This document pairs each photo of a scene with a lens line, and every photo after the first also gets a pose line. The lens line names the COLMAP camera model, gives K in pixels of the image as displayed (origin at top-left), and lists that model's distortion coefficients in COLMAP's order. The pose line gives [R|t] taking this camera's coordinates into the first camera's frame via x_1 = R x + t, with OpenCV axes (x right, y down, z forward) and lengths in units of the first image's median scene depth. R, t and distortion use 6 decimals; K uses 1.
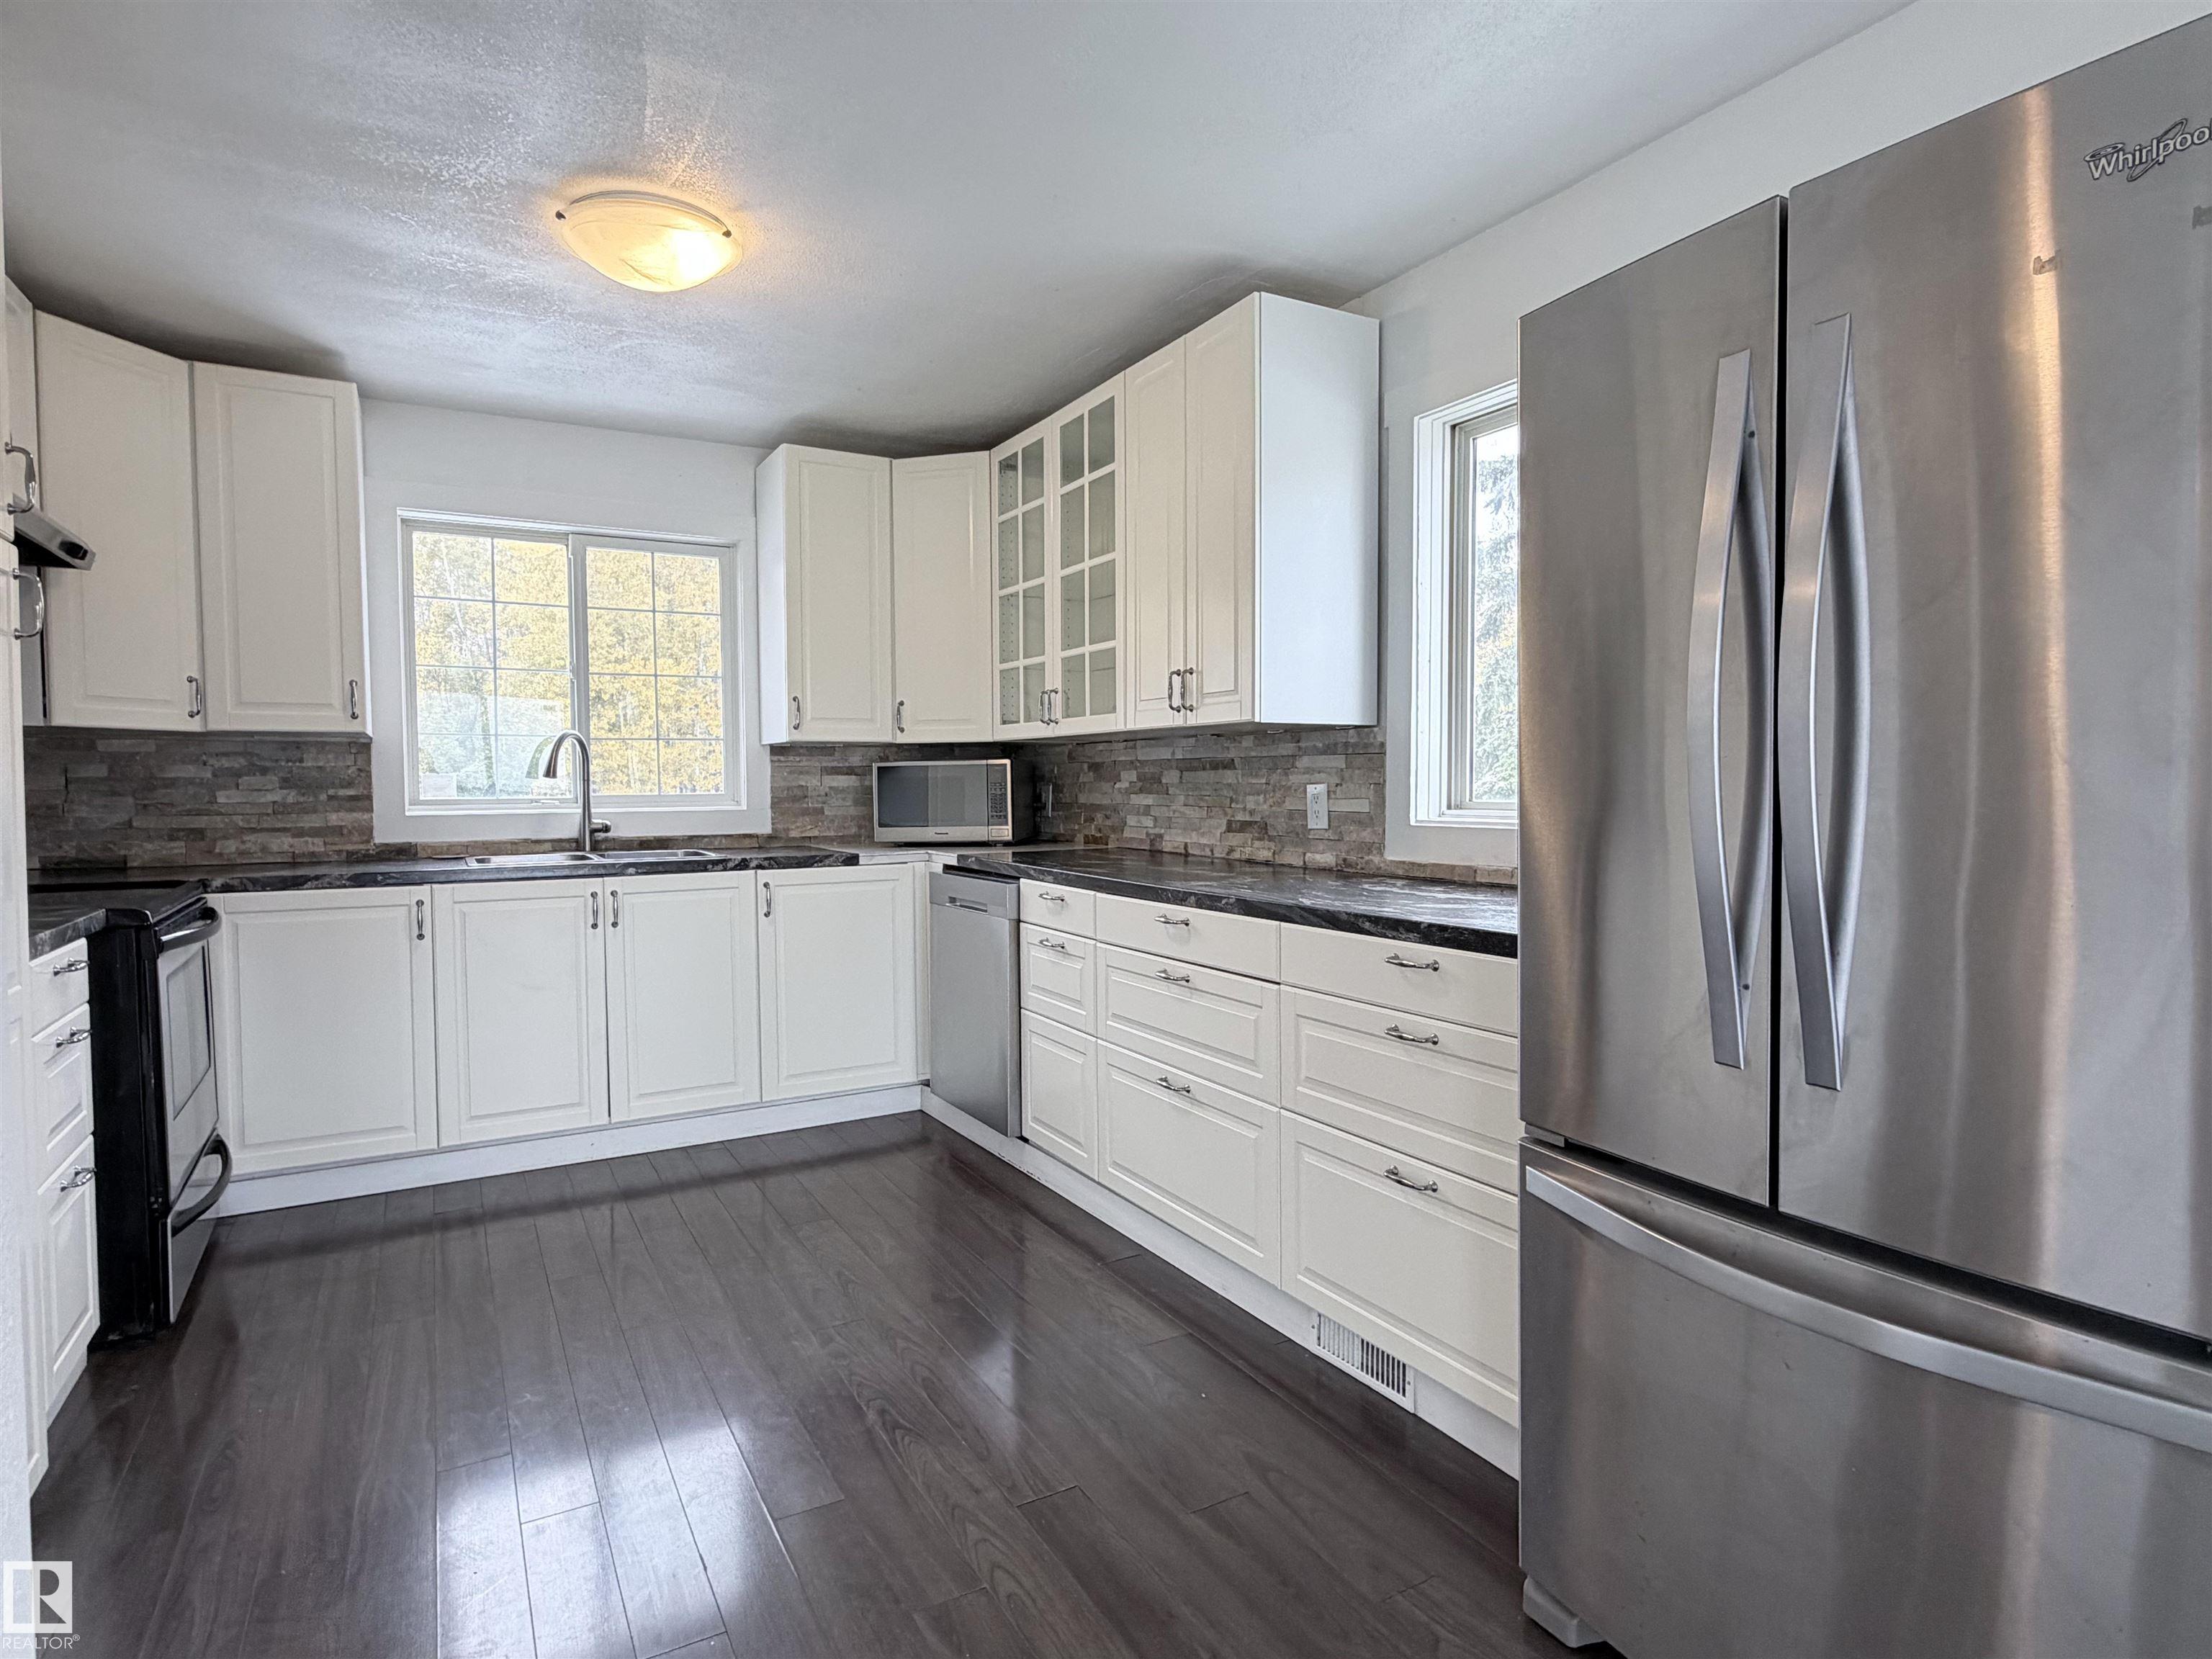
lens RADIAL K [[1206.1, 0, 1087.1], [0, 1206.1, 821.8], [0, 0, 1]] dist [0.000996, -0.000497]
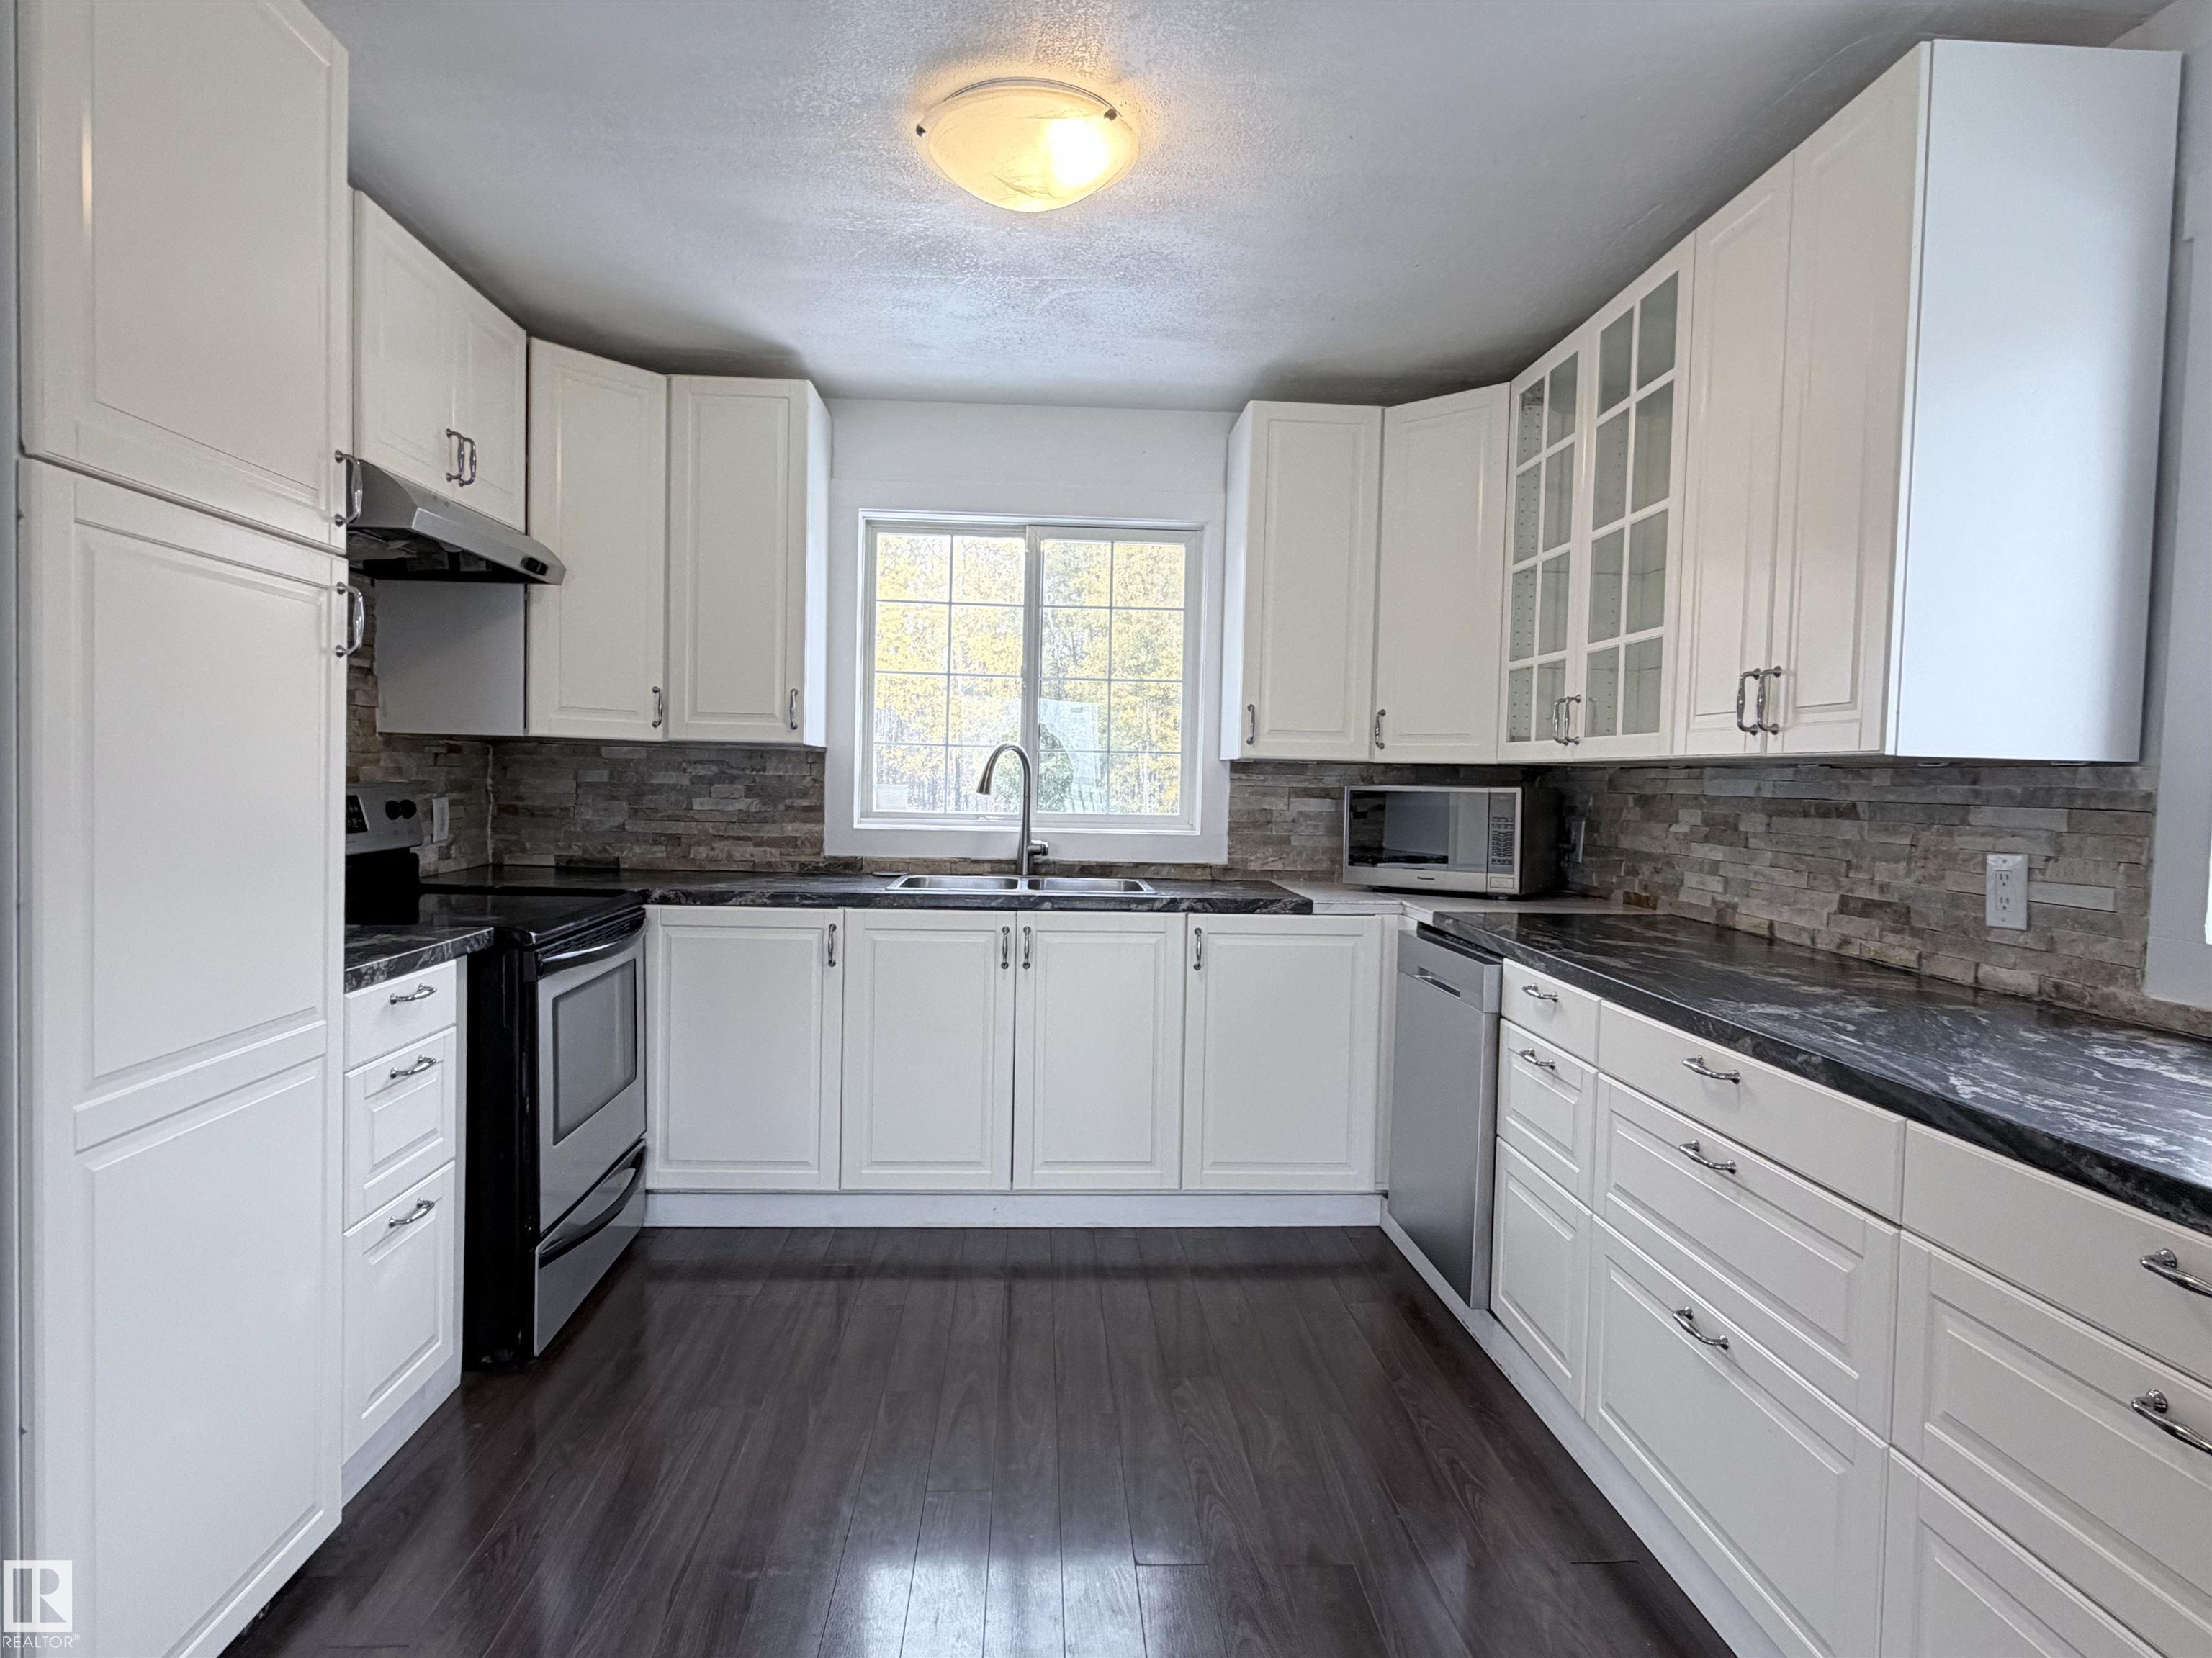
lens RADIAL K [[1206.0, 0, 1120.7], [0, 1206.0, 820.8], [0, 0, 1]] dist [0.000996, -0.000497]
pose [[0.896860, 0.044158, -0.440104, 0.054003], [-0.042584, 0.999002, 0.013456, -0.035742], [0.440259, 0.006673, 0.897846, 0.245171]]
